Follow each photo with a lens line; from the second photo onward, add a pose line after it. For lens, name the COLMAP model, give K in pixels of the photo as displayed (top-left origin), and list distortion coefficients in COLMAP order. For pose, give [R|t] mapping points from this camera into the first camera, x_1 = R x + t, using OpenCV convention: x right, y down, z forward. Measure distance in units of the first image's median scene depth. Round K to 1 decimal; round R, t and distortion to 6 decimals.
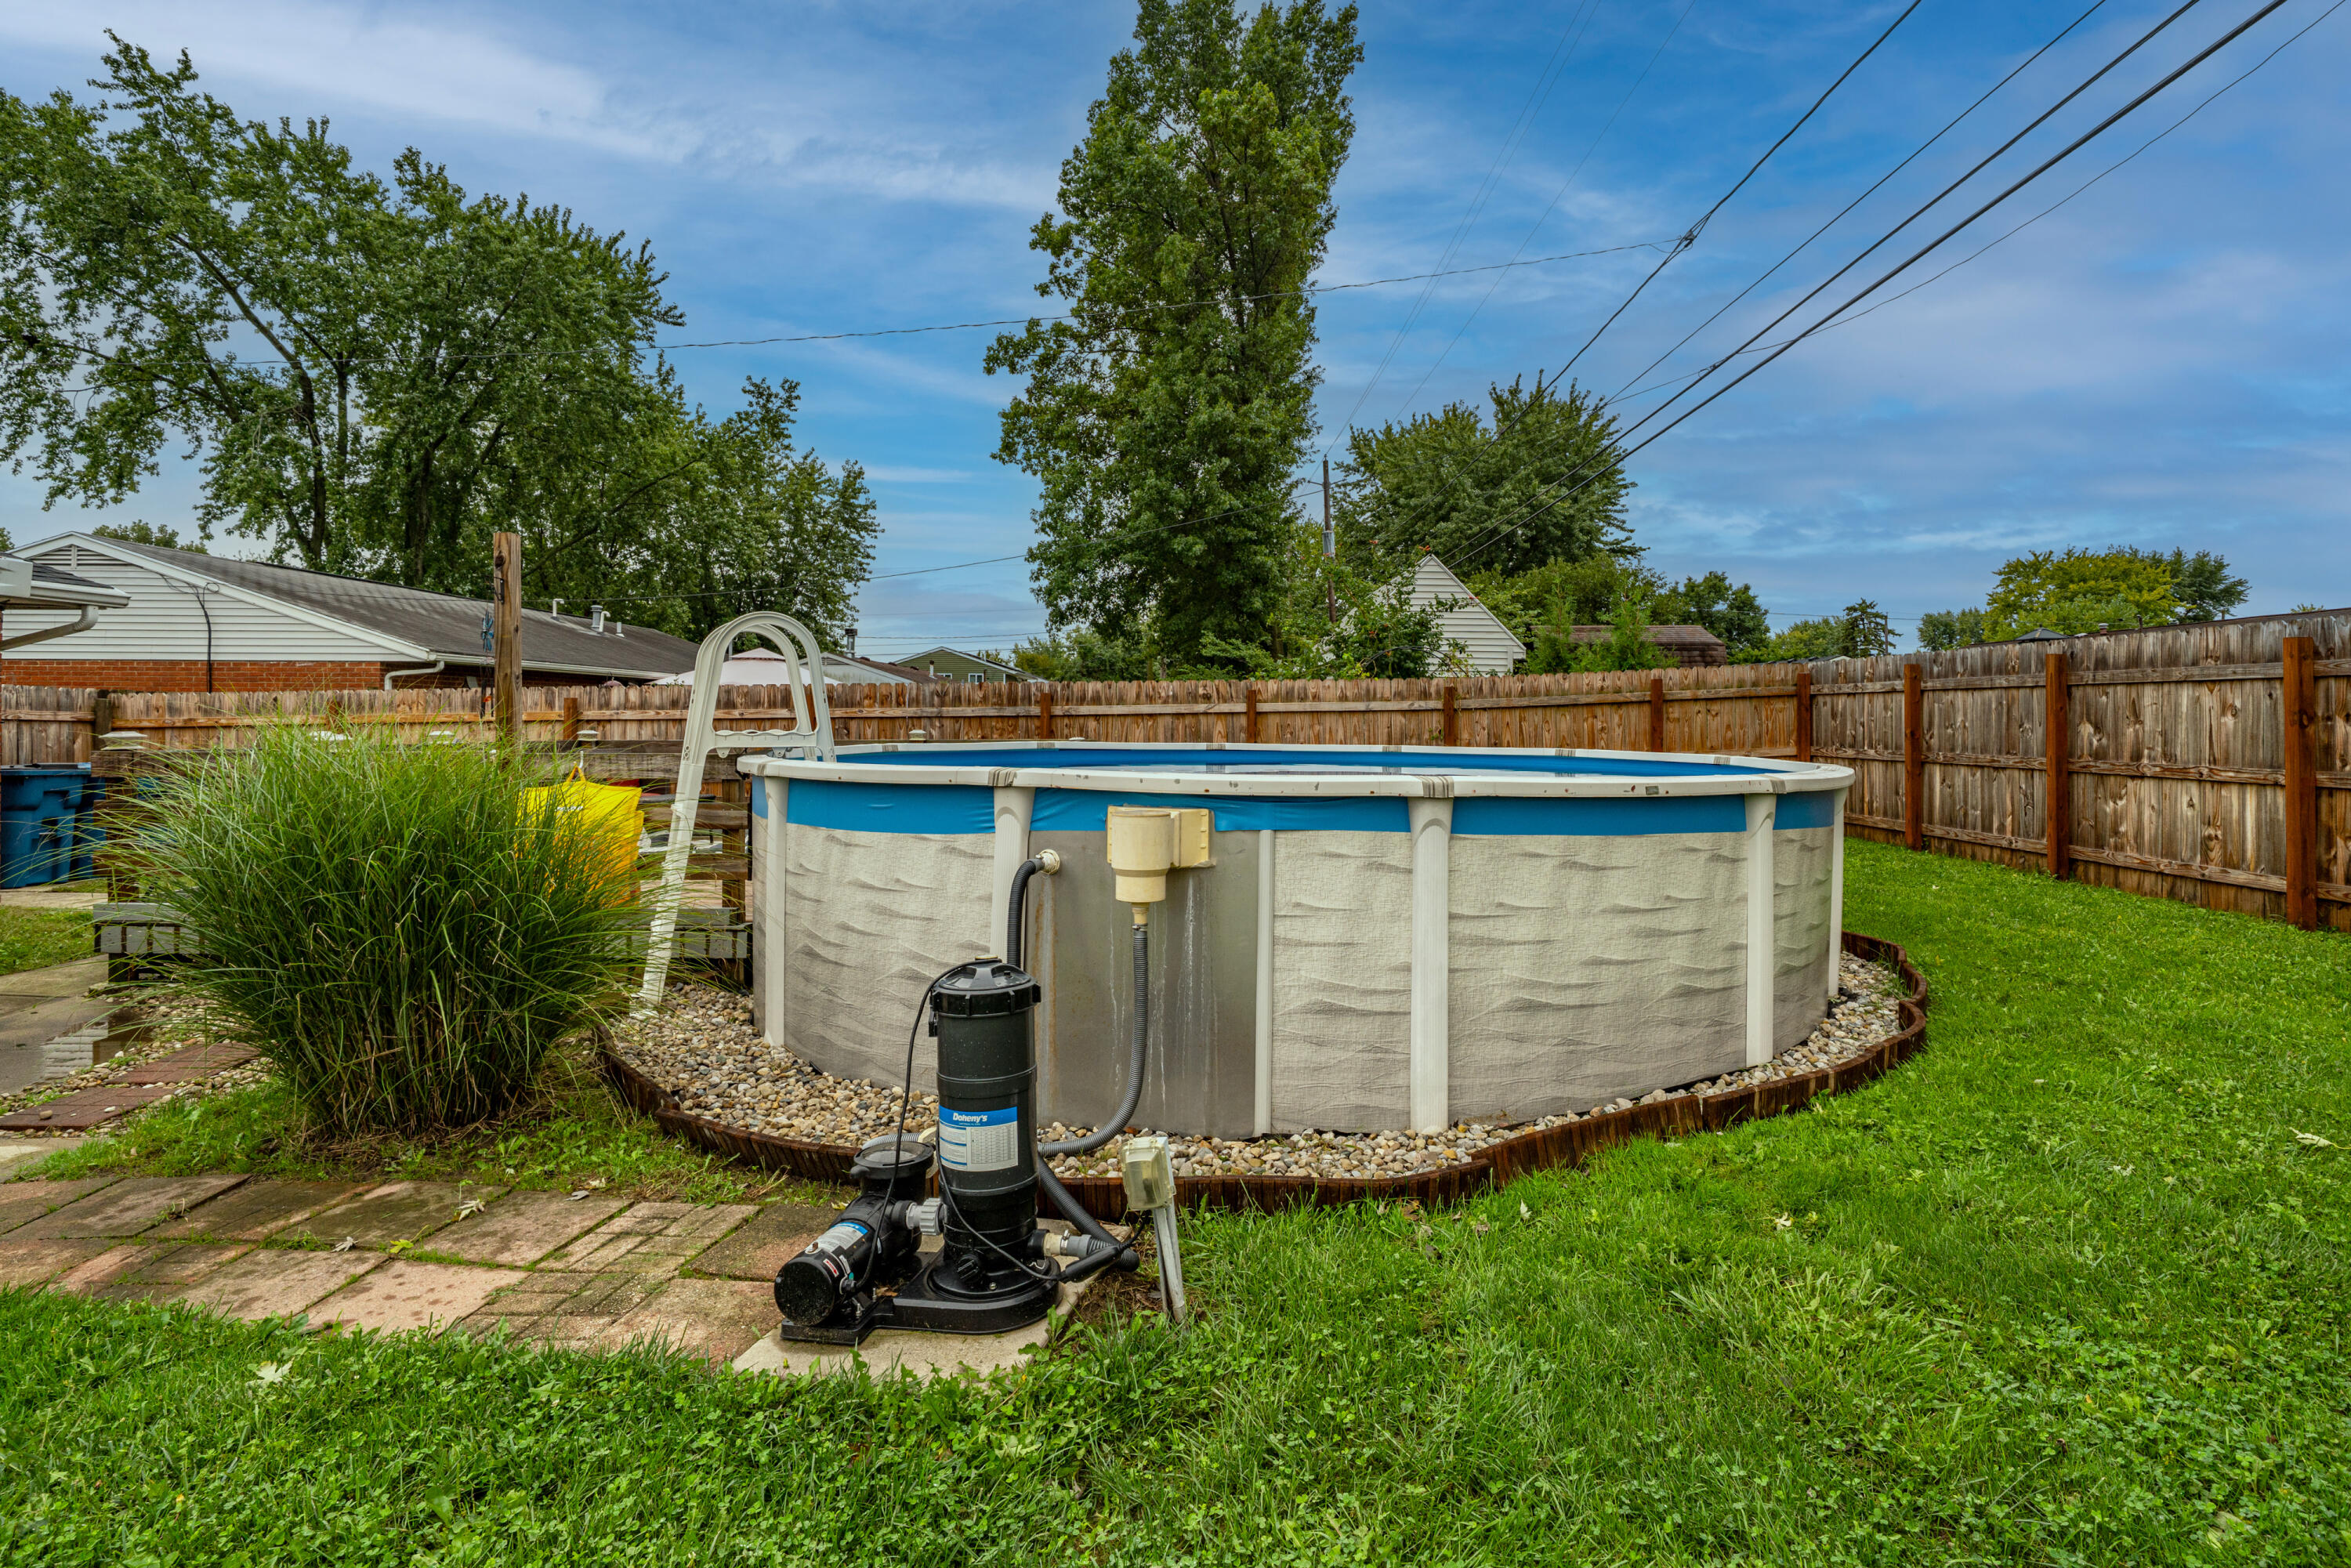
lens RADIAL K [[1156.3, 0, 1207.6], [0, 1156.3, 710.7], [0, 0, 1]] dist [0.000523, 0.000331]
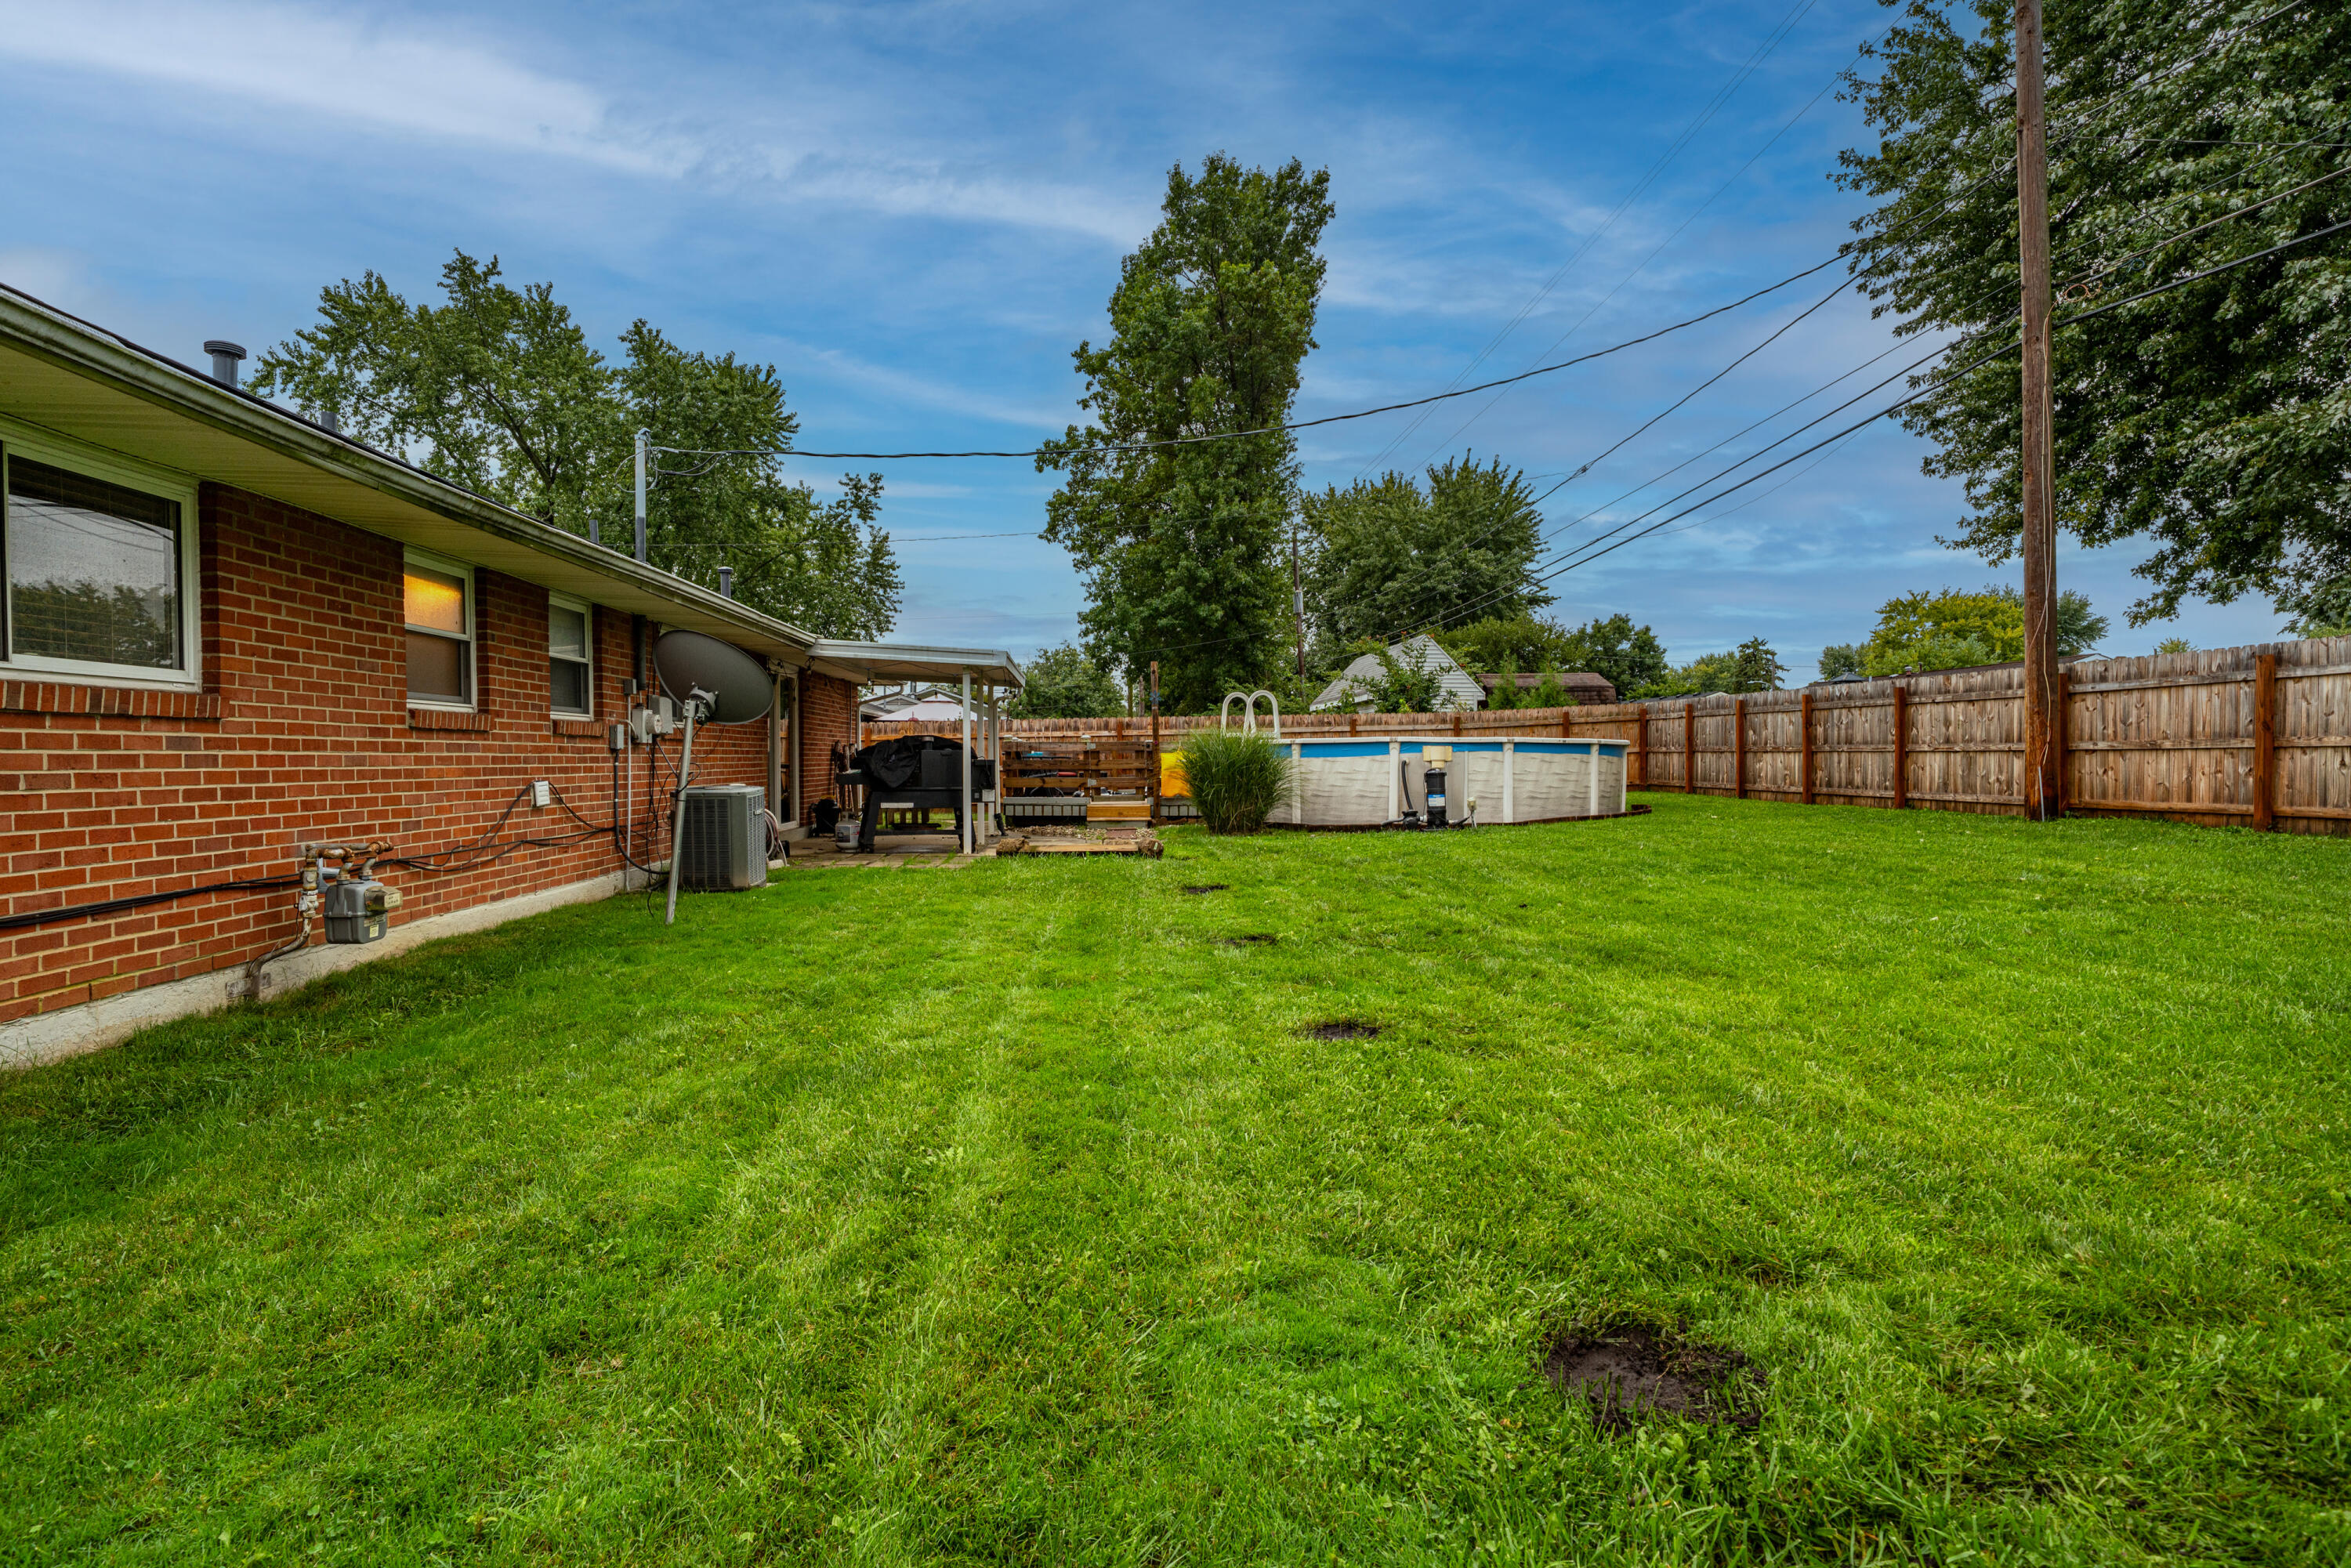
lens RADIAL K [[1199.4, 0, 1137.3], [0, 1199.4, 784.9], [0, 0, 1]] dist [0.001162, 0.000572]
pose [[0.999612, -0.007884, 0.026724, -0.170304], [0.007056, 0.999496, 0.030952, 0.012188], [-0.026955, -0.030752, 0.999164, -0.440128]]
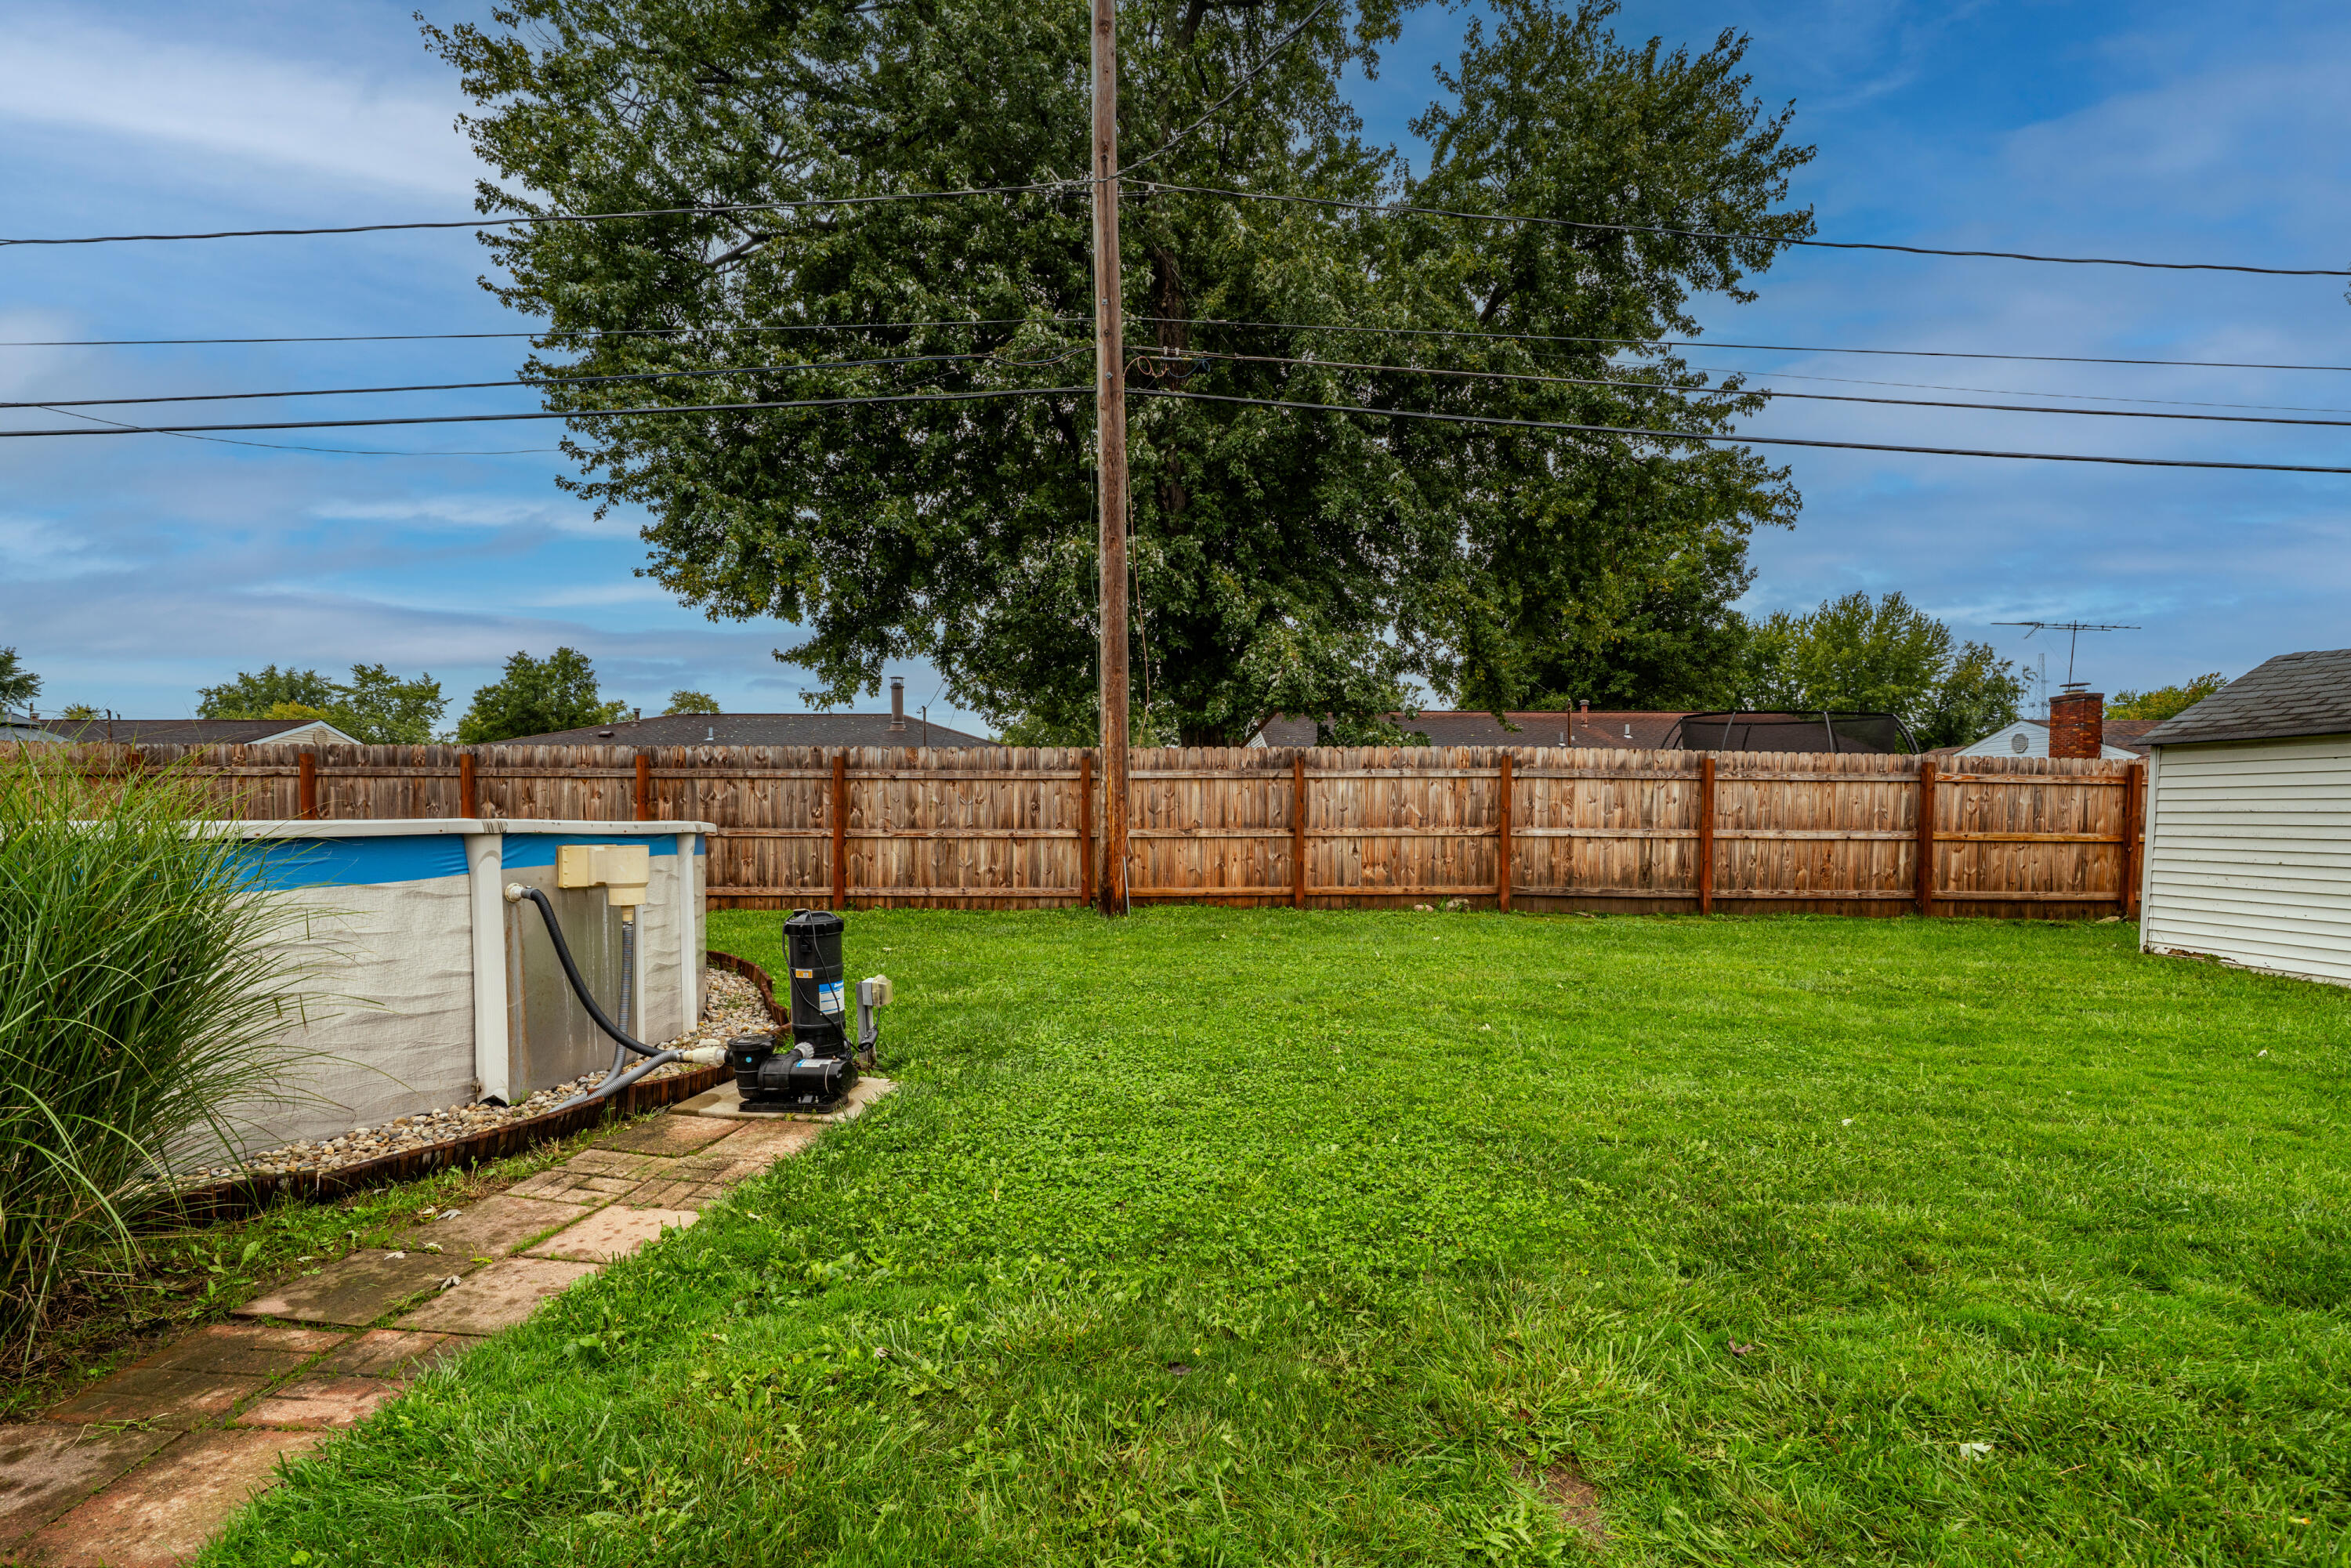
lens RADIAL K [[1068.9, 0, 1154.3], [0, 1068.9, 846.6], [0, 0, 1]] dist [-0.001459, -0.000442]
pose [[0.002608, -0.030314, 0.999537, -0.198145], [-0.008637, 0.999502, 0.030335, 0.006020], [-0.999959, -0.008712, 0.002345, 0.046326]]
